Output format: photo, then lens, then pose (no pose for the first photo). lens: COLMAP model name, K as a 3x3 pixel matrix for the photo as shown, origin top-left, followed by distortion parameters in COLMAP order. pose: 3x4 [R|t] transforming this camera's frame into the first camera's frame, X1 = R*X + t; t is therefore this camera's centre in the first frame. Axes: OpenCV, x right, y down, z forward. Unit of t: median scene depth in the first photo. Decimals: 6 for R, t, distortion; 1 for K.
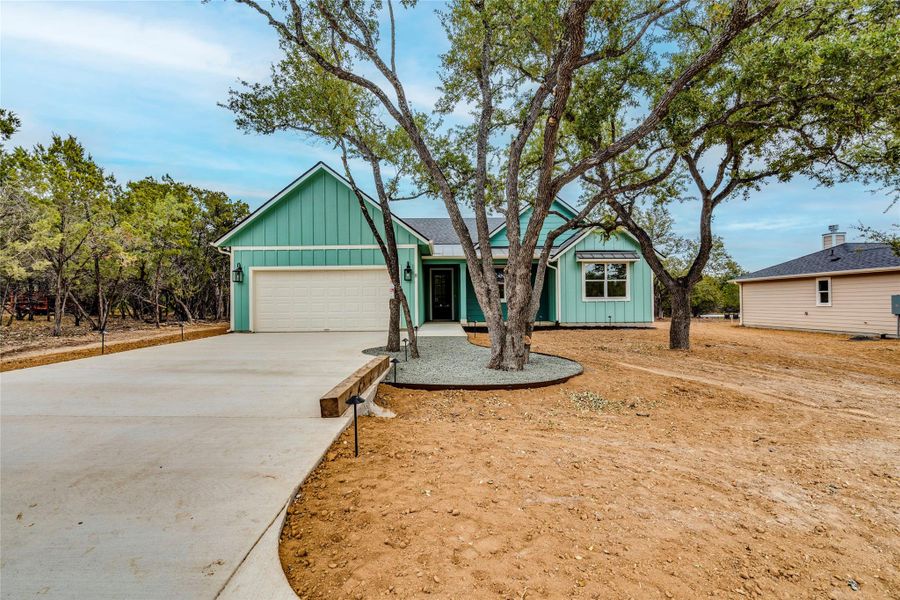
lens RADIAL K [[418.9, 0, 445.1], [0, 418.9, 307.4], [0, 0, 1]] dist [-0.003326, -0.000172]
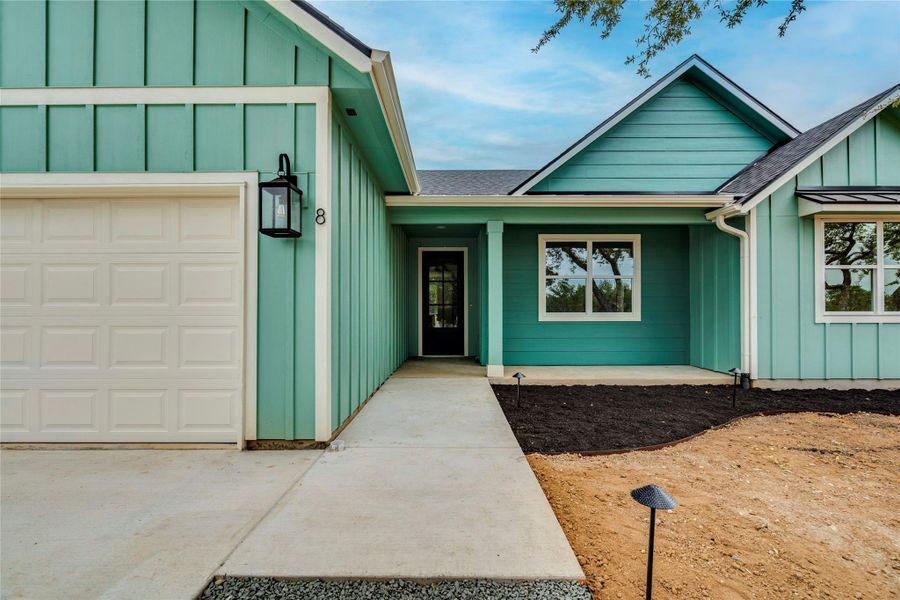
lens RADIAL K [[418.9, 0, 445.1], [0, 418.9, 307.4], [0, 0, 1]] dist [-0.003326, -0.000172]
pose [[0.999900, 0.005708, -0.012948, 0.002129], [-0.005977, 0.999764, -0.020890, -0.017475], [0.012826, 0.020965, 0.999698, 0.623082]]
